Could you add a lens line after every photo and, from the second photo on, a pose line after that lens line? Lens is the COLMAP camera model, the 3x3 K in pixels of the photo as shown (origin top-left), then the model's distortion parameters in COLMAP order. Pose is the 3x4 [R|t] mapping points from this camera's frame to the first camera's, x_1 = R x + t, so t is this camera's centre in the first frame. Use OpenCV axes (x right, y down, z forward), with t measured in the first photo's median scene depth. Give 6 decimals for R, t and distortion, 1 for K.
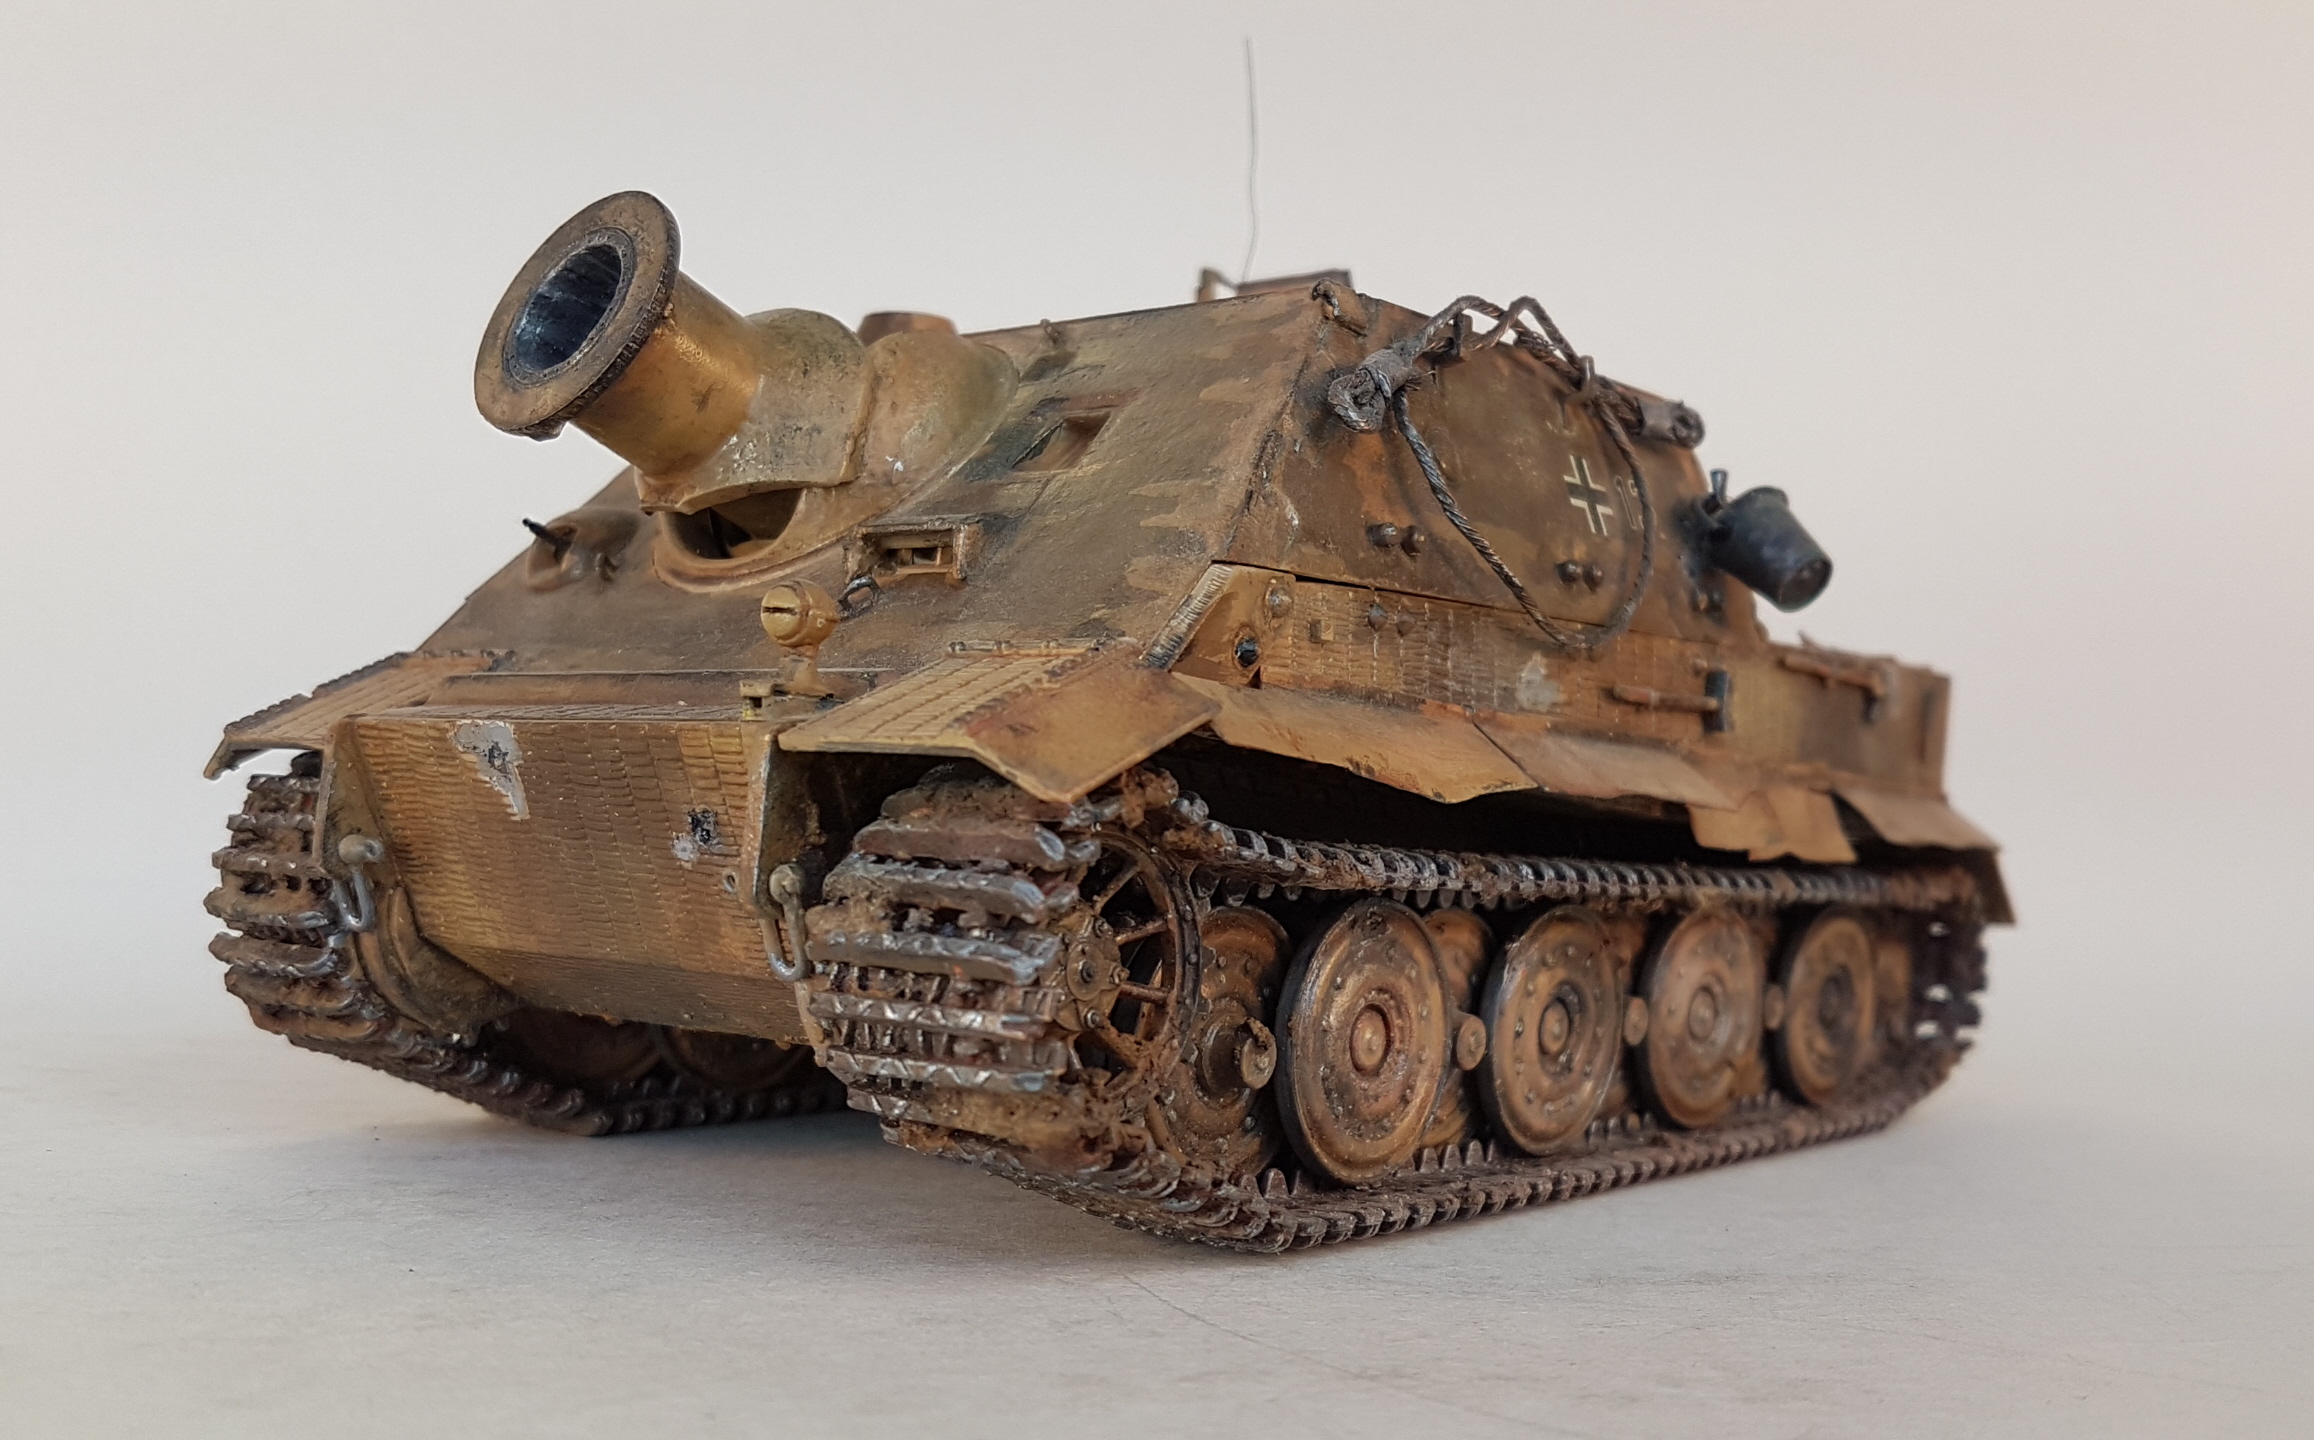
lens RADIAL K [[2349.9, 0, 1256.8], [0, 2349.9, 727.9], [0, 0, 1]] dist [-0.009605, -0.009162]
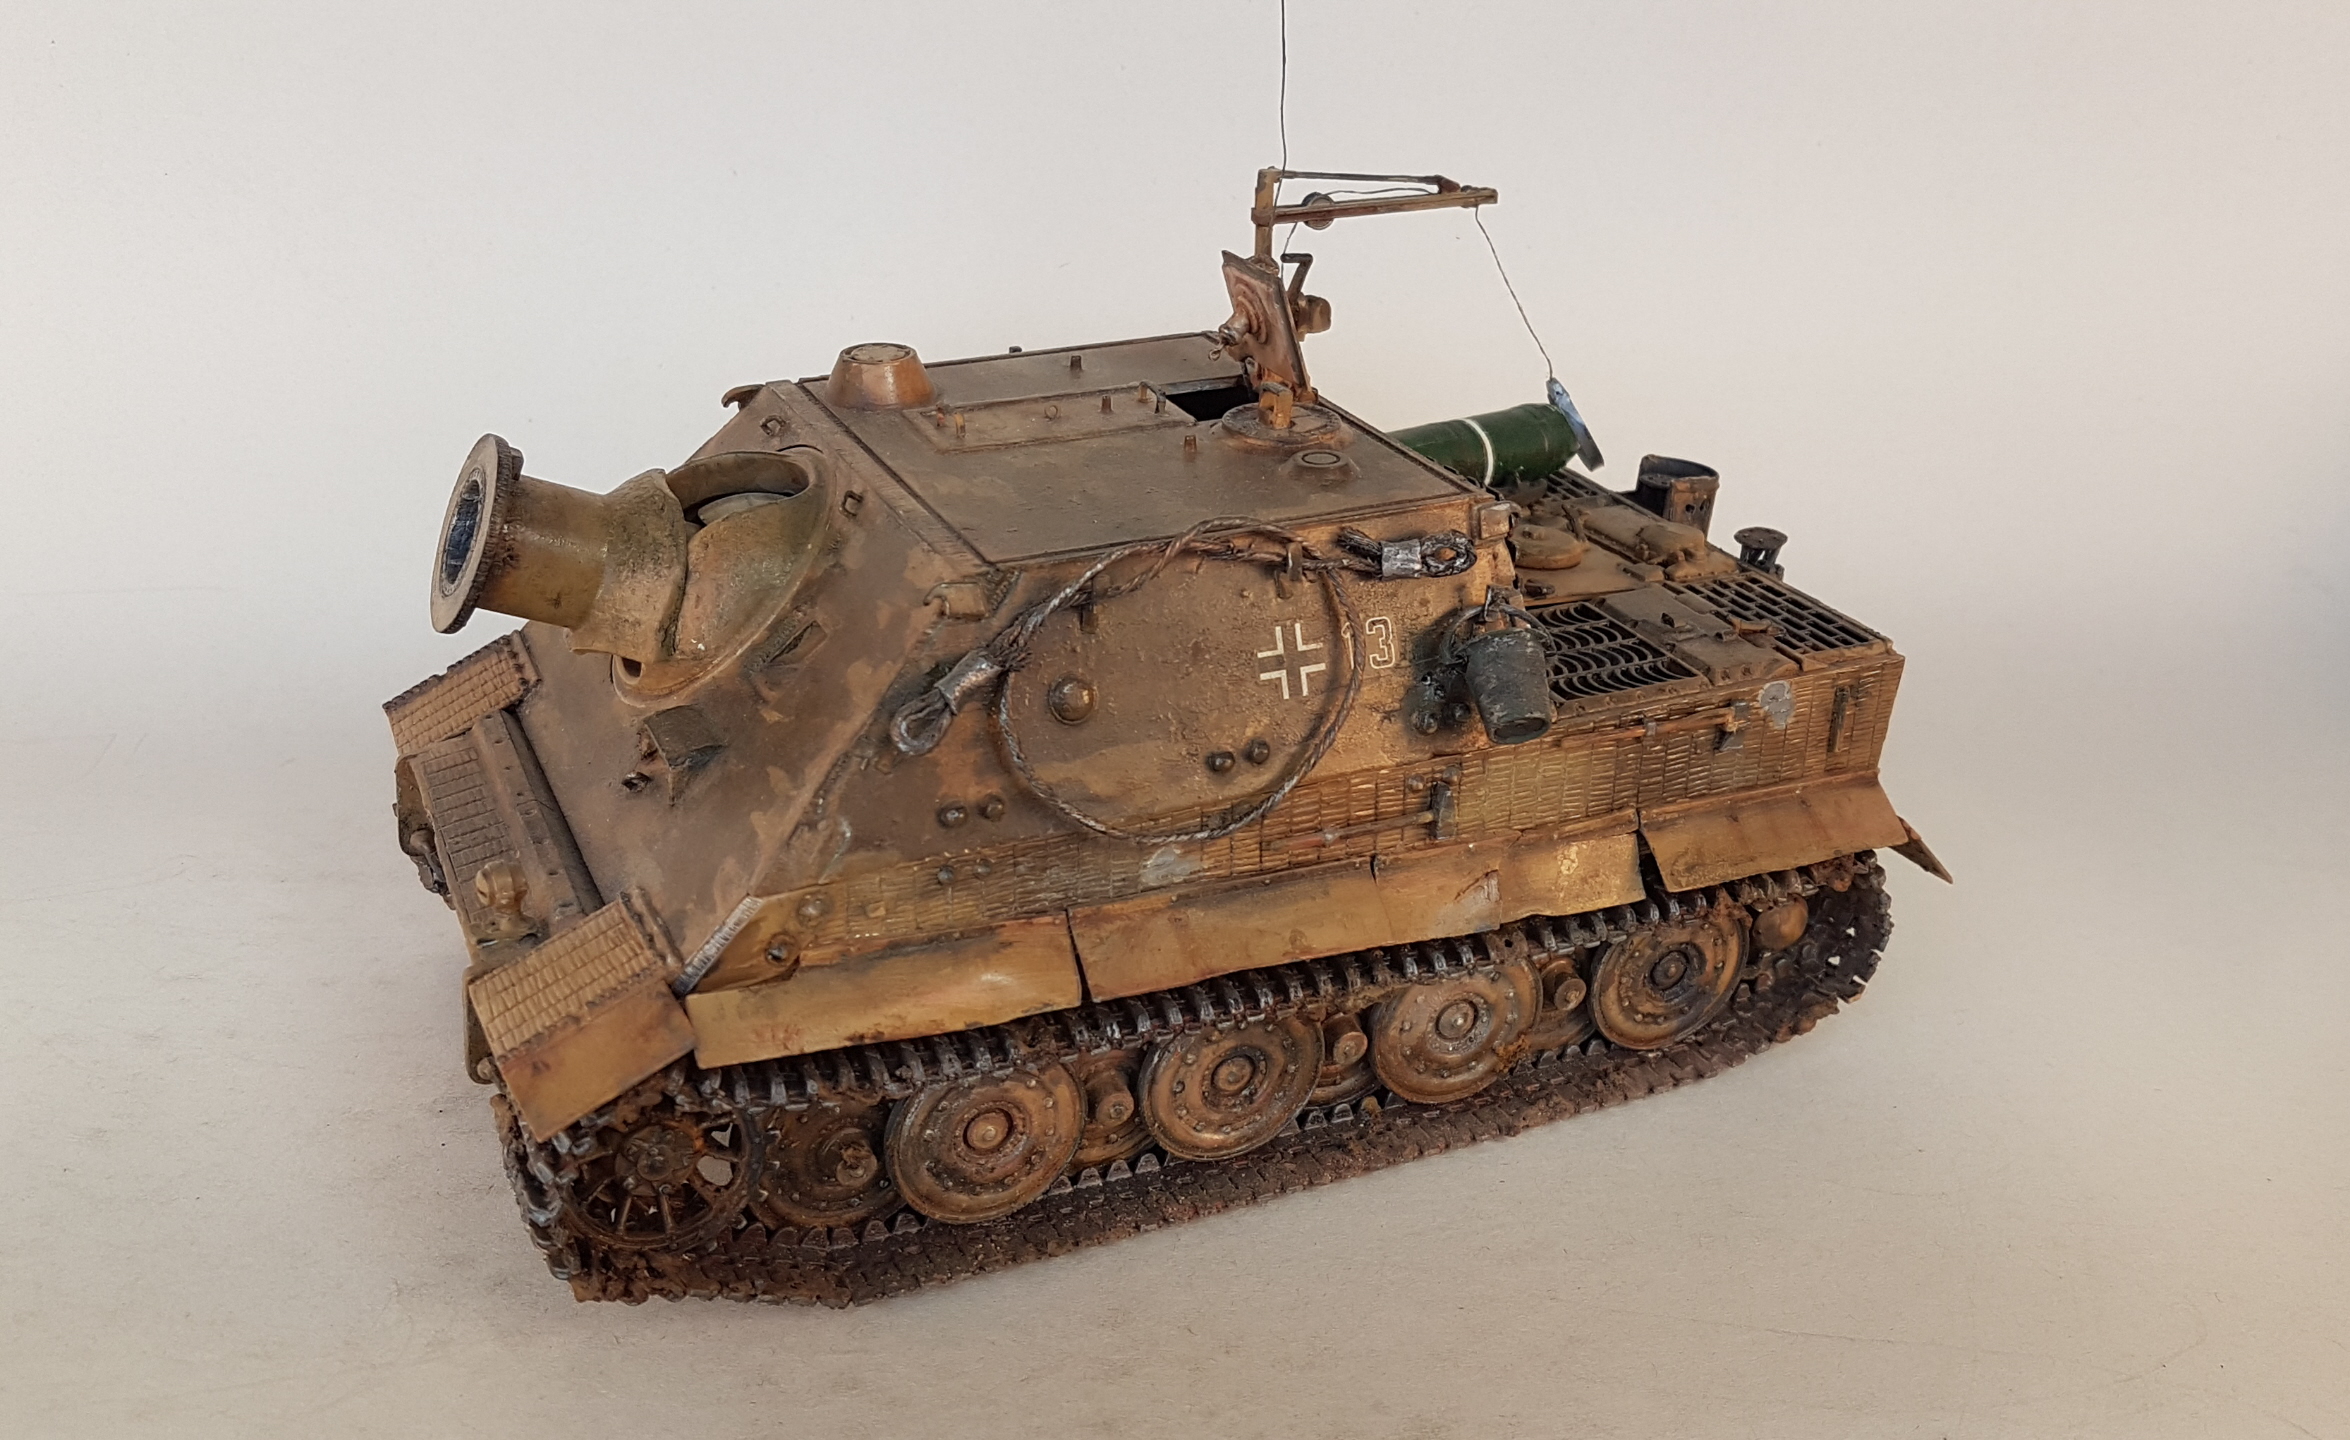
lens RADIAL K [[2313.7, 0, 1179.6], [0, 2313.7, 668.9], [0, 0, 1]] dist [0.009578, 0.002372]
pose [[0.882570, 0.168117, -0.439098, 0.662962], [0.032686, 0.909694, 0.413991, -0.635208], [0.469044, -0.379728, 0.797374, 0.088510]]
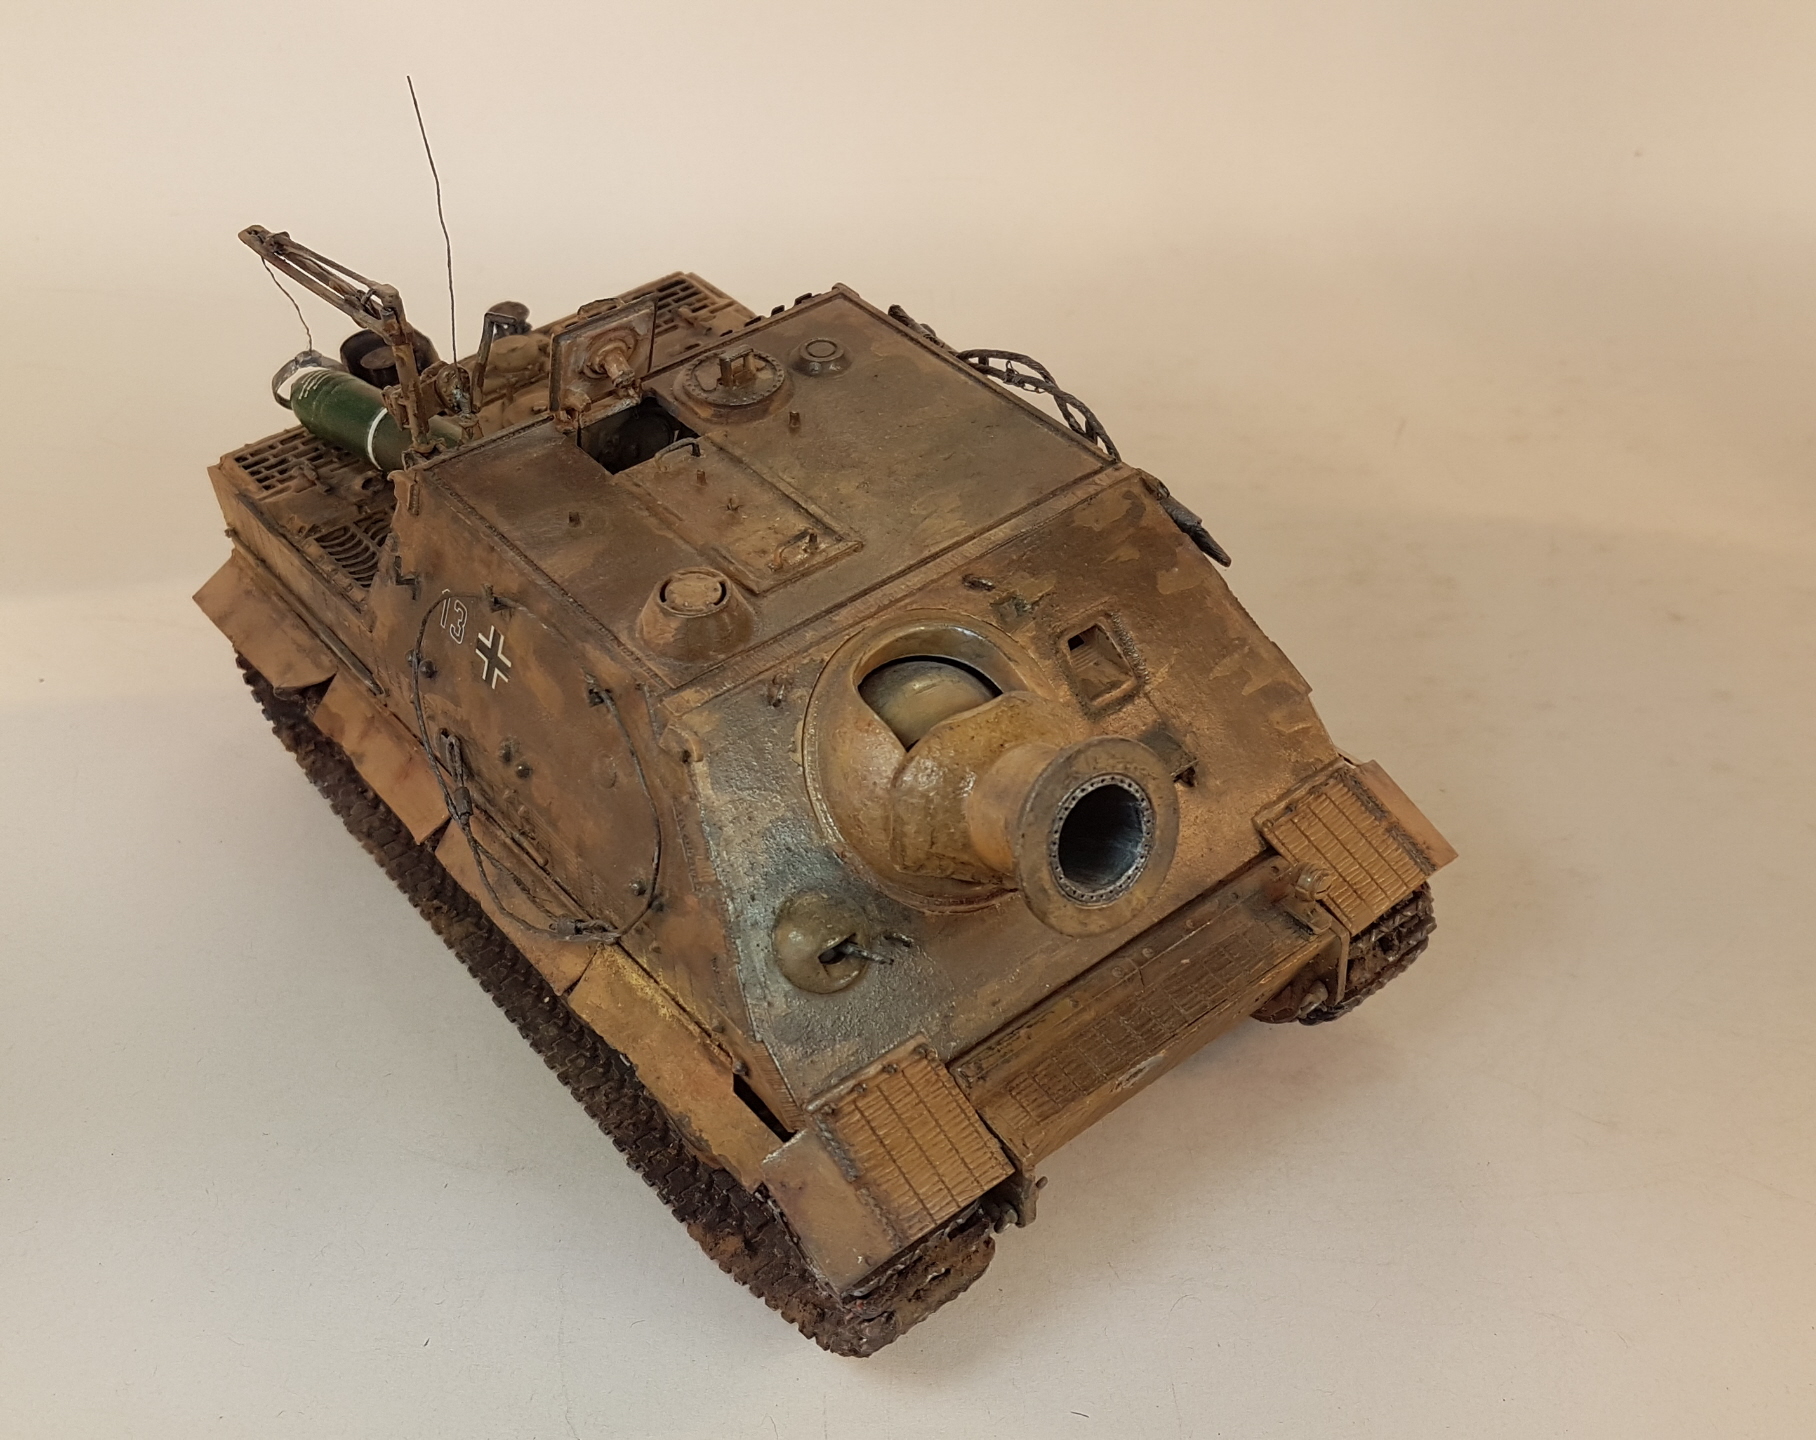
lens RADIAL K [[2042.8, 0, 908.0], [0, 2042.8, 720.0], [0, 0, 1]] dist [-0.001522, 0.001933]
pose [[0.225381, -0.680490, 0.697235, -1.066762], [-0.017859, 0.712643, 0.701300, -1.026948], [-0.974107, -0.170511, 0.148463, 0.922495]]
